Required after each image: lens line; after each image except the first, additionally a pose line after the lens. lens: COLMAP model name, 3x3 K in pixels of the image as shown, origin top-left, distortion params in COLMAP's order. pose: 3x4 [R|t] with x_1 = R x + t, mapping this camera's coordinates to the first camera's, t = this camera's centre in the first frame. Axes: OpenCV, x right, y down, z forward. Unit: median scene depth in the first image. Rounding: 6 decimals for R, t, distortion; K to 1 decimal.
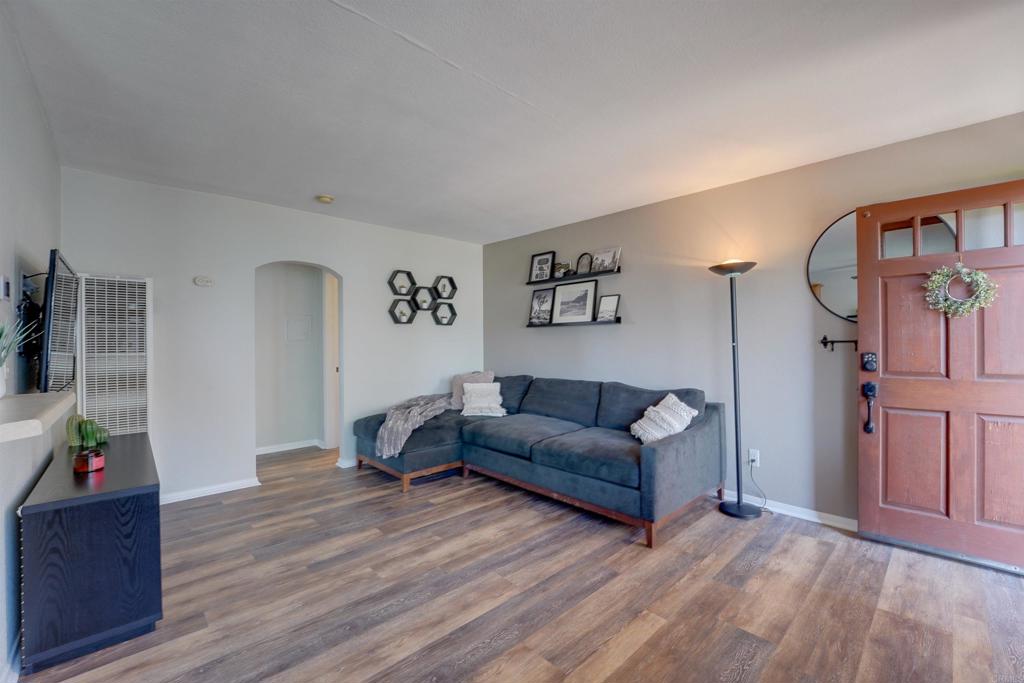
lens RADIAL K [[424.3, 0, 519.6], [0, 424.3, 341.7], [0, 0, 1]] dist [-0.023885, 0.000582]
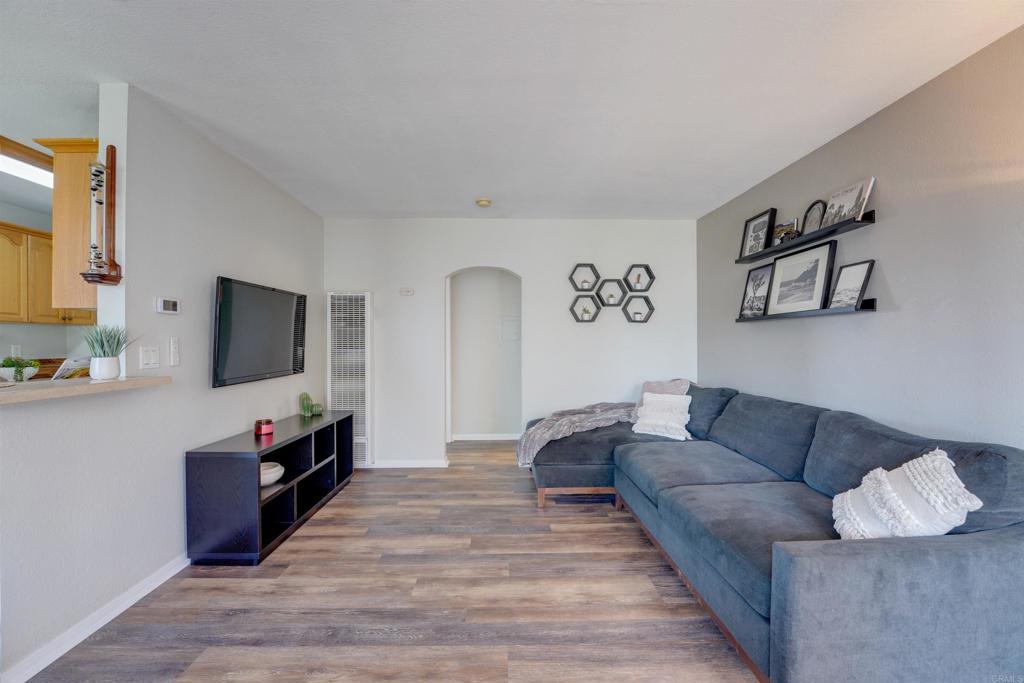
lens RADIAL K [[418.3, 0, 510.0], [0, 418.3, 343.1], [0, 0, 1]] dist [-0.024497, 0.000233]
pose [[0.737663, 0.004543, -0.675154, 0.288955], [-0.002027, 0.999988, 0.004514, -0.000720], [0.675166, -0.001962, 0.737663, 0.302527]]
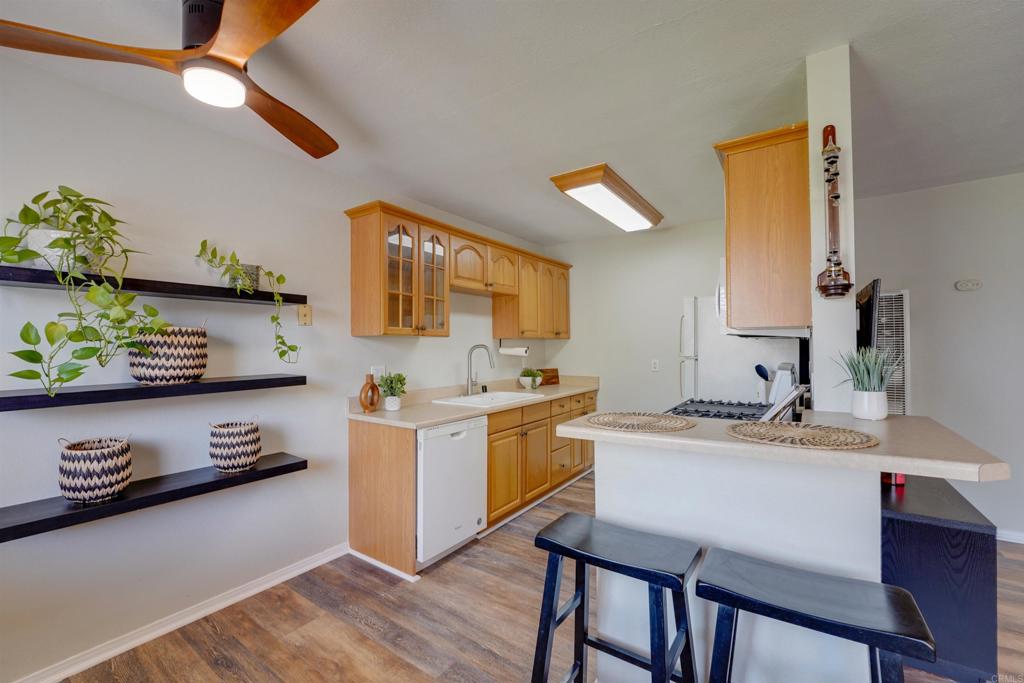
lens RADIAL K [[424.9, 0, 512.0], [0, 424.9, 341.5], [0, 0, 1]] dist [-0.024892, 0.001021]
pose [[0.200880, -0.008355, -0.979580, -0.111892], [0.006055, 0.999955, -0.007287, -0.027286], [0.979597, -0.004468, 0.200922, -0.093683]]
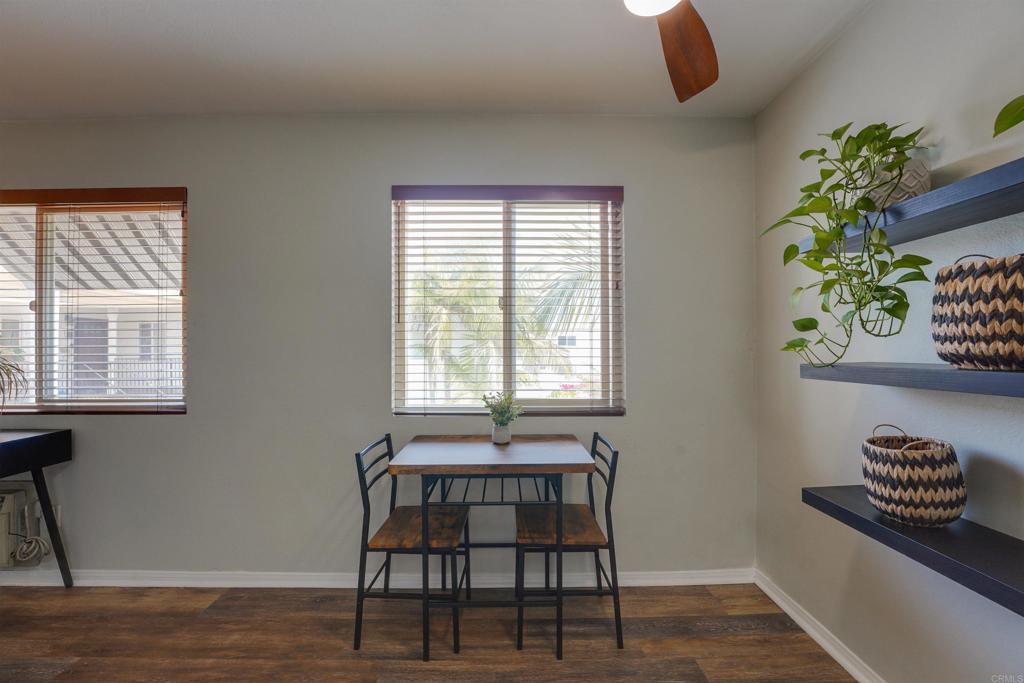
lens RADIAL K [[420.1, 0, 509.1], [0, 420.1, 343.3], [0, 0, 1]] dist [-0.023146, 0.001182]
pose [[-0.716752, 0.015748, 0.697150, -0.669536], [0.008868, 0.999870, -0.013469, 0.003062], [-0.697271, -0.003472, -0.716799, 0.008377]]
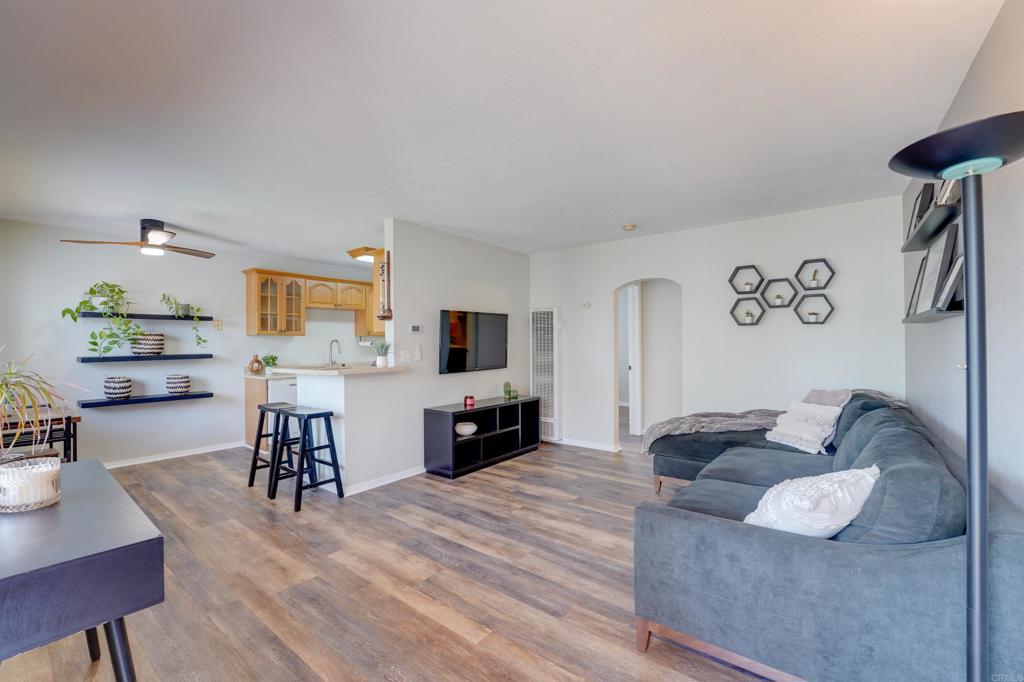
lens RADIAL K [[420.1, 0, 509.1], [0, 420.1, 342.8], [0, 0, 1]] dist [-0.023146, 0.001182]
pose [[0.145066, 0.002336, -0.989419, 0.701352], [0.007003, 0.999970, 0.003388, -0.016013], [0.989397, -0.007421, 0.145045, 0.505316]]
